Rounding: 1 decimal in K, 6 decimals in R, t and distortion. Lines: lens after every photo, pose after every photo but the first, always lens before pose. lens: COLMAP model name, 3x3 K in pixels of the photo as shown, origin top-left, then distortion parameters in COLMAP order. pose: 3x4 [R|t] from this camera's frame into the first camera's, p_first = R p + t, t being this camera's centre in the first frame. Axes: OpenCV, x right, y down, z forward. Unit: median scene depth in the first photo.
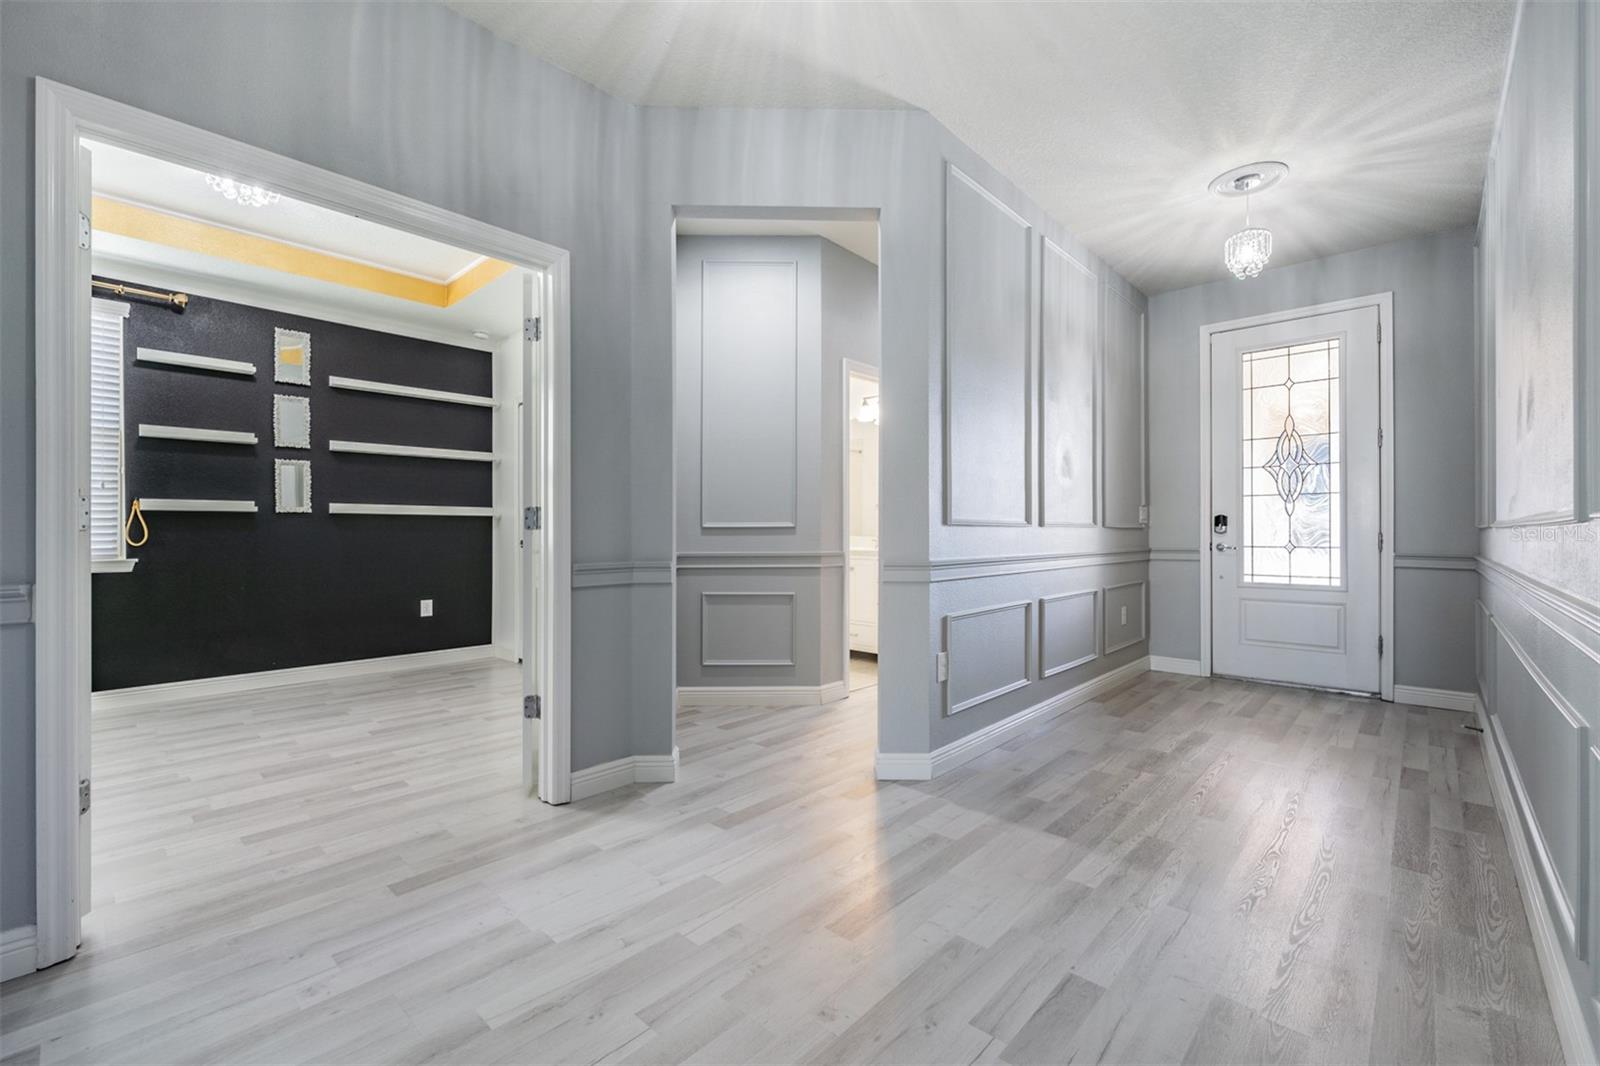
lens RADIAL K [[693.6, 0, 800.8], [0, 693.6, 535.7], [0, 0, 1]] dist [0.000974, -0.000828]
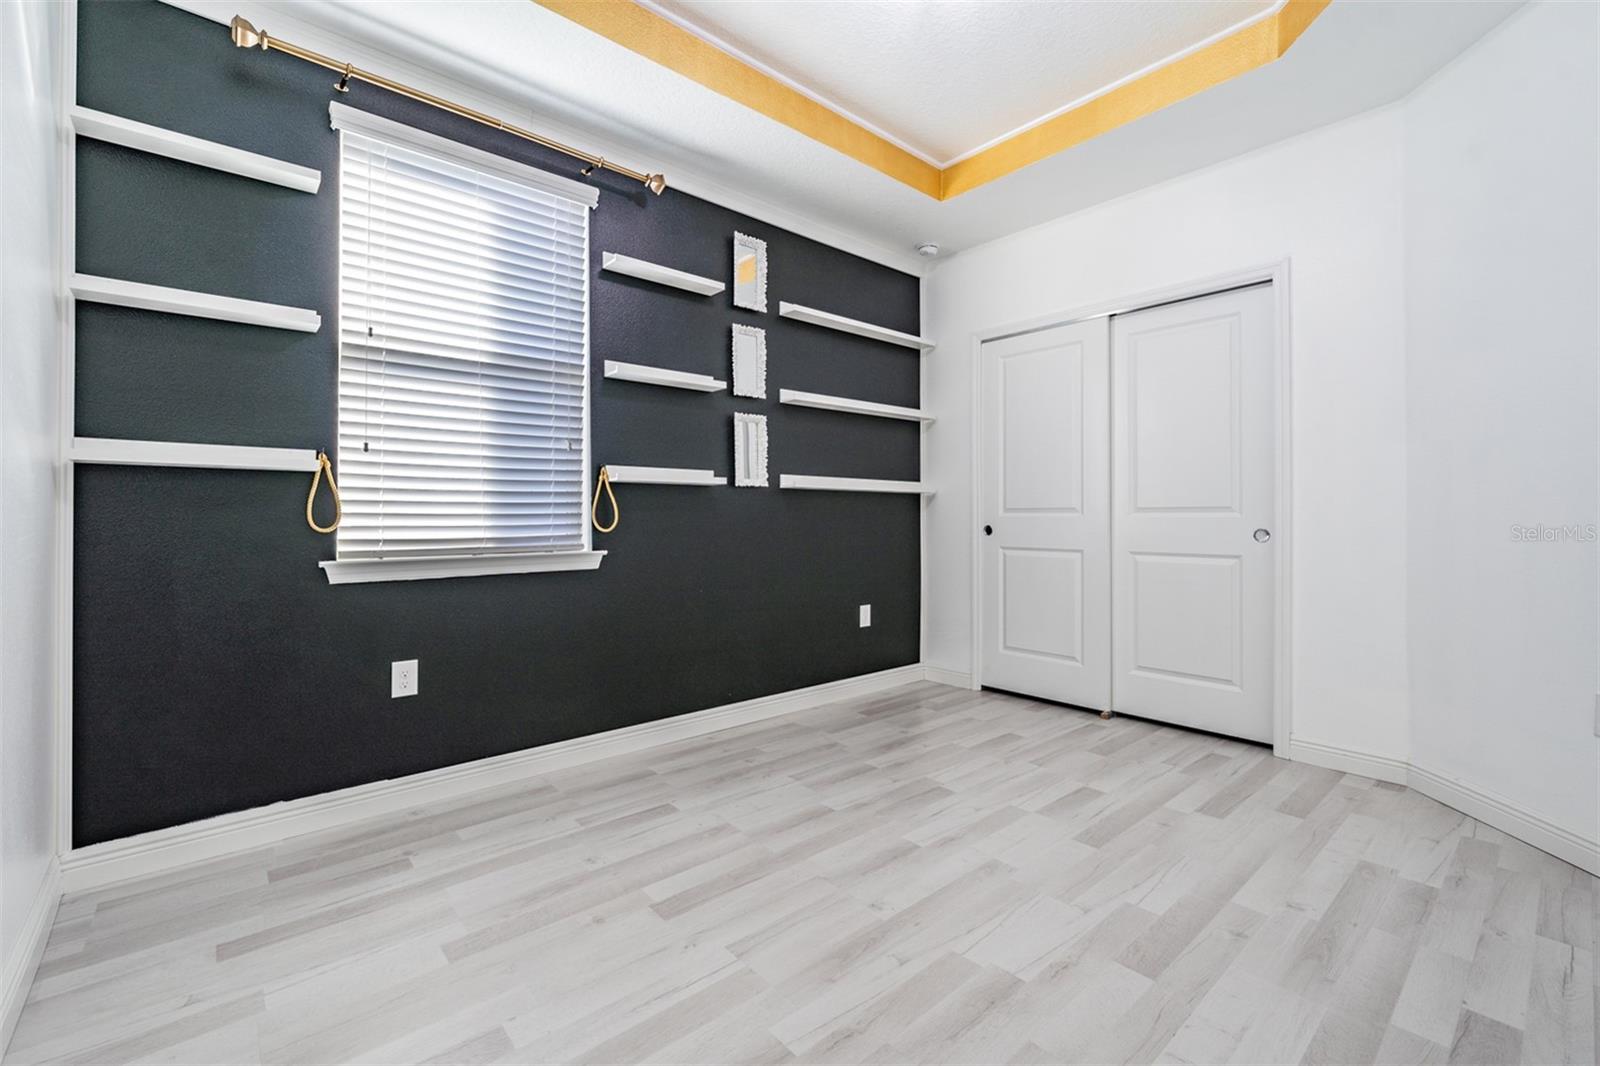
lens RADIAL K [[693.6, 0, 783.9], [0, 693.6, 517.2], [0, 0, 1]] dist [0.000974, -0.000828]
pose [[0.995879, 0.004702, -0.090565, -0.641087], [-0.004969, 0.999984, -0.002721, 0.000463], [0.090550, 0.003160, 0.995887, 0.283493]]
